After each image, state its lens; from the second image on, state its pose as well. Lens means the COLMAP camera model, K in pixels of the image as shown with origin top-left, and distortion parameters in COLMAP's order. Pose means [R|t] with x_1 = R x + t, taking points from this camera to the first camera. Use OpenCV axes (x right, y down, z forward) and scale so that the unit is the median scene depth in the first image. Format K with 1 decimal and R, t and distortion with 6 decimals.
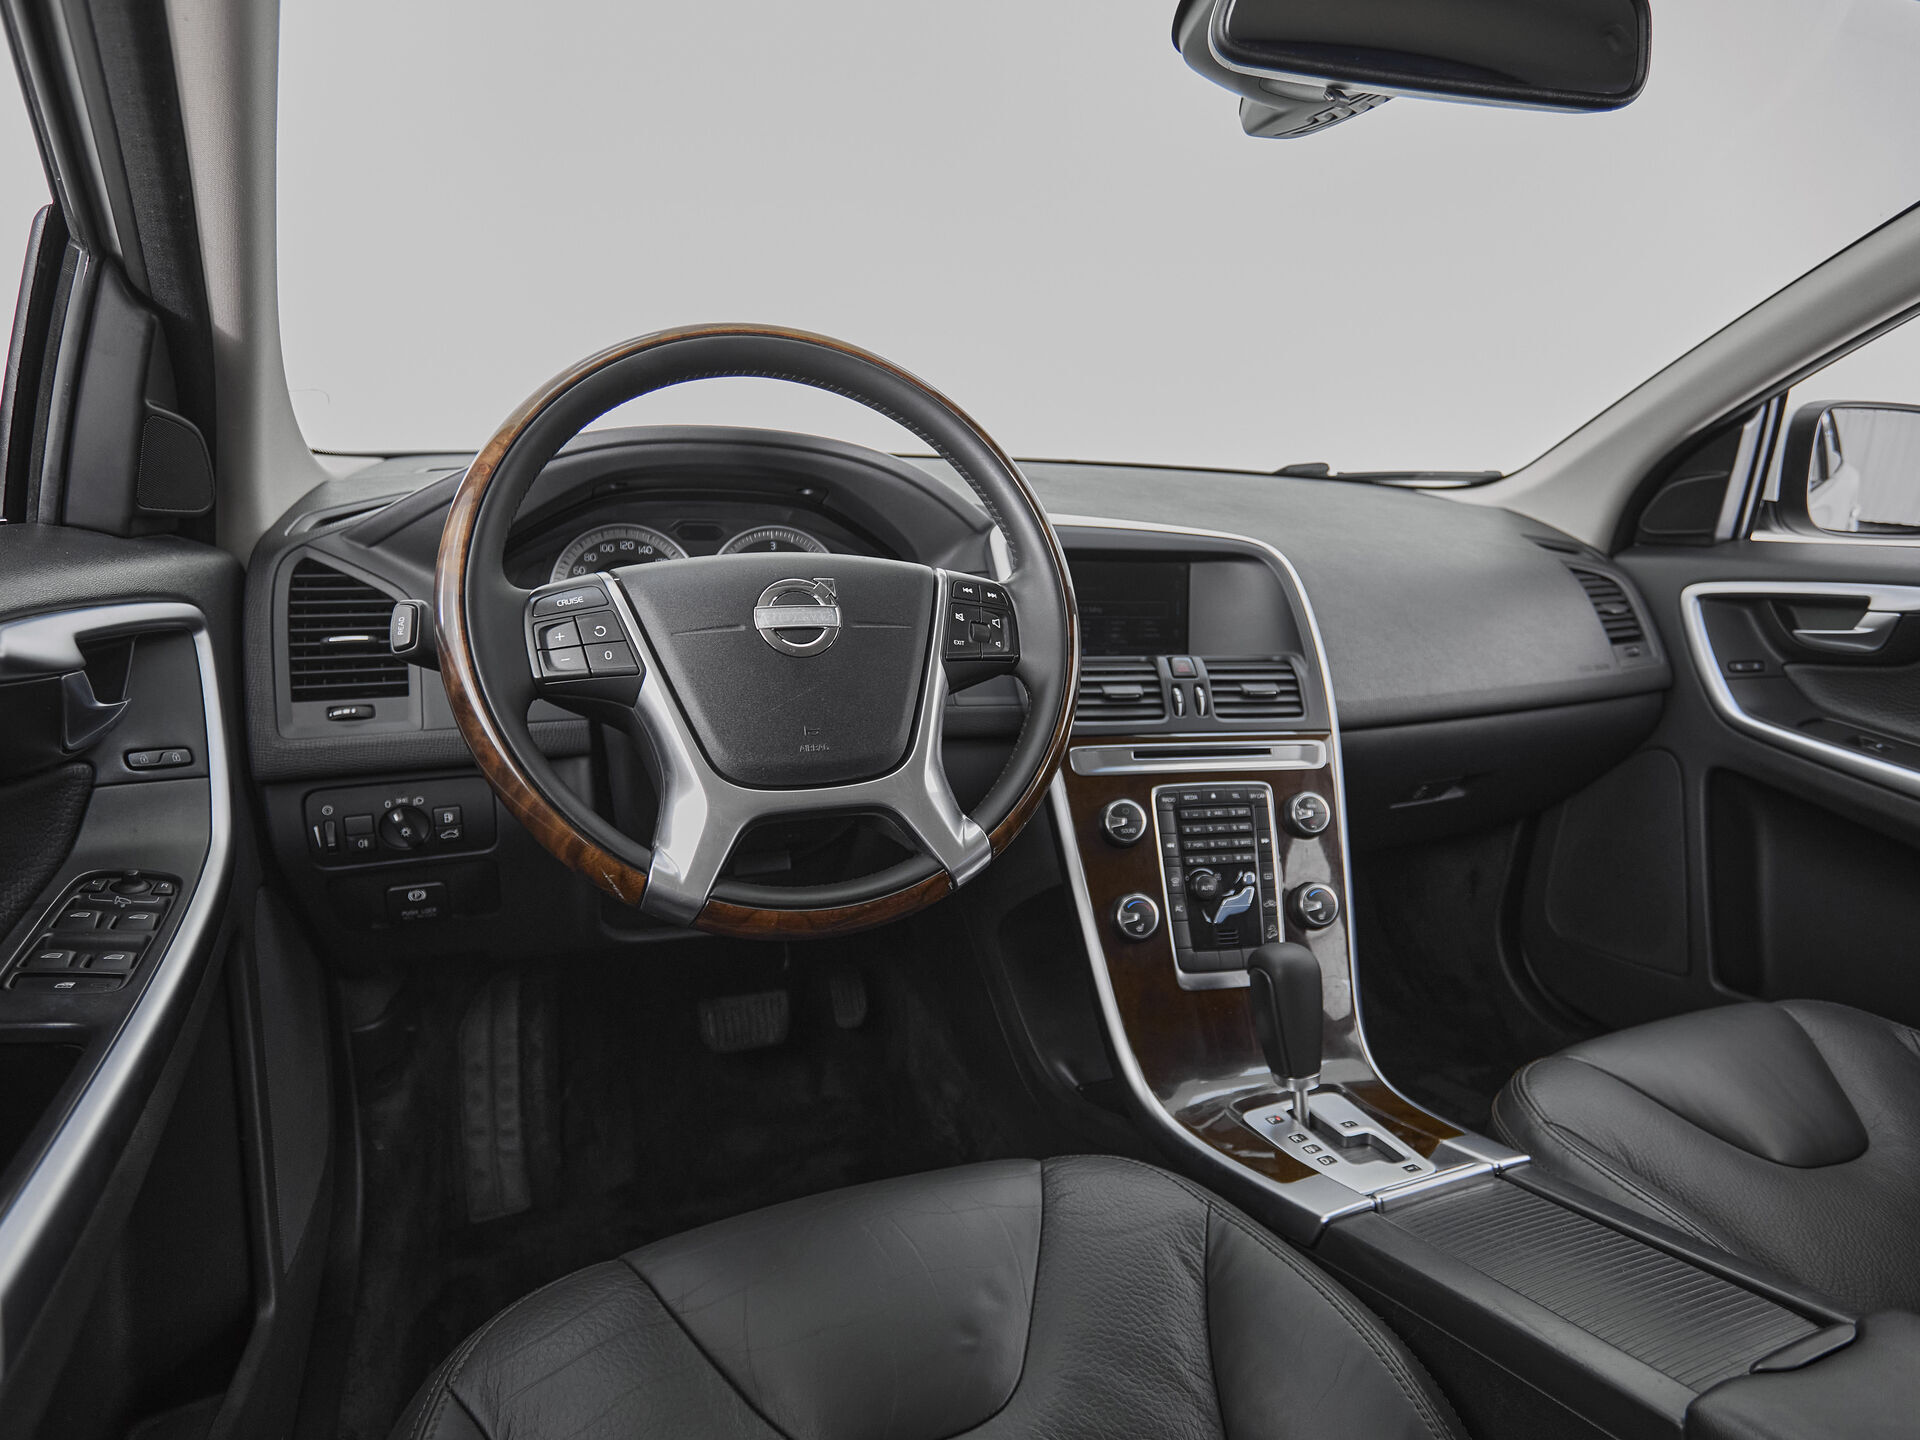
lens RADIAL K [[1133.6, 0, 1010.2], [0, 1133.6, 753.5], [0, 0, 1]] dist [0.002164, -0.004211]
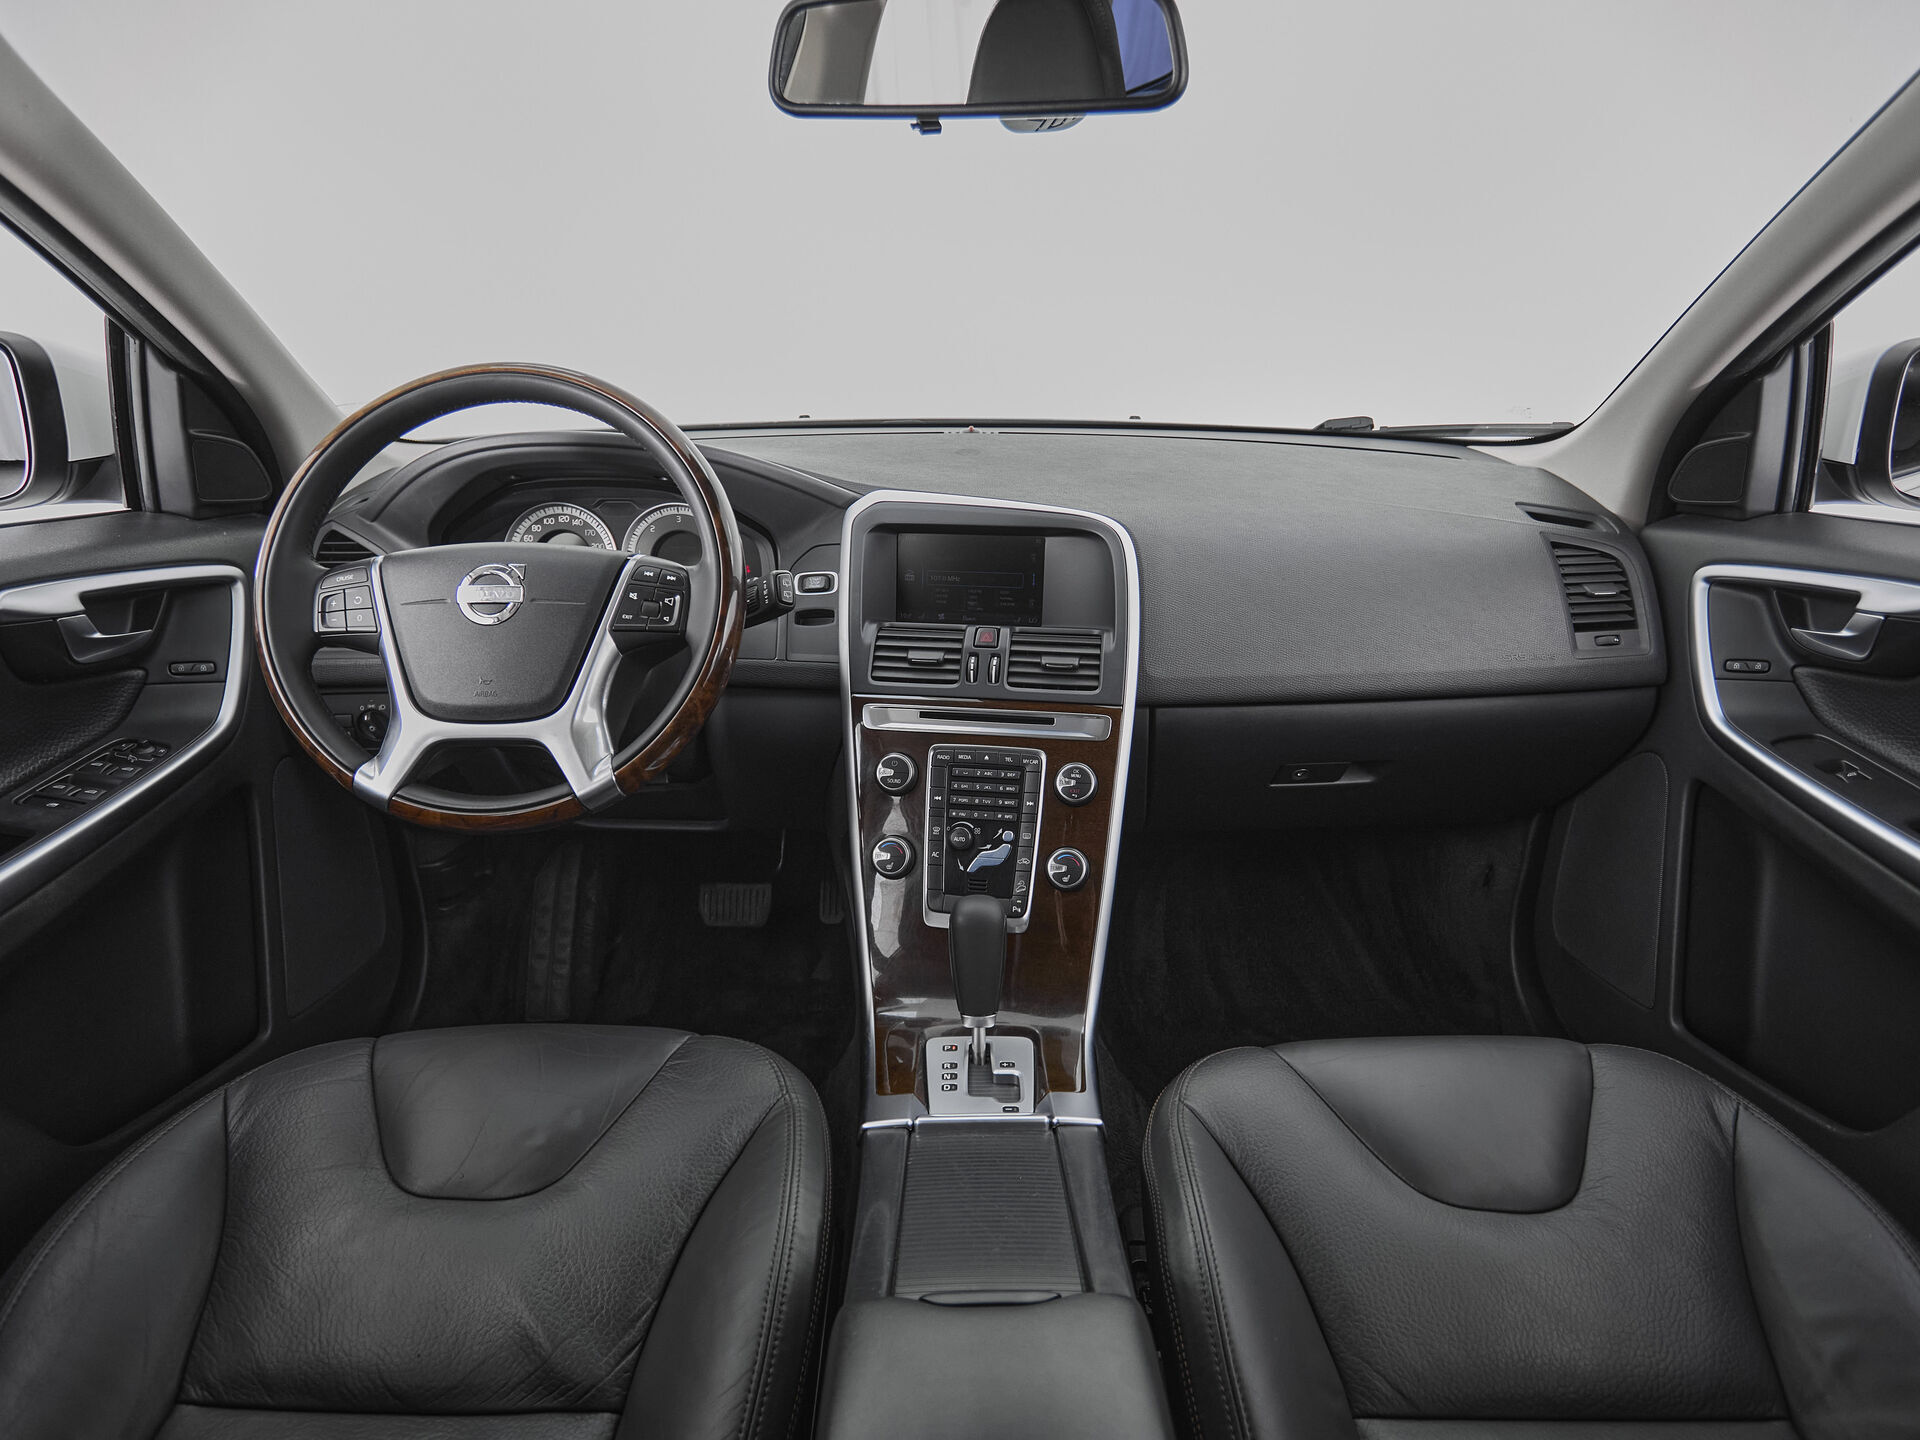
lens RADIAL K [[1133.6, 0, 1002.3], [0, 1133.6, 766.8], [0, 0, 1]] dist [0.002164, -0.004211]
pose [[0.920889, 0.098409, -0.377198, 0.623249], [-0.067353, 0.993225, 0.094693, -0.060215], [0.383962, -0.061797, 0.921279, -0.003574]]
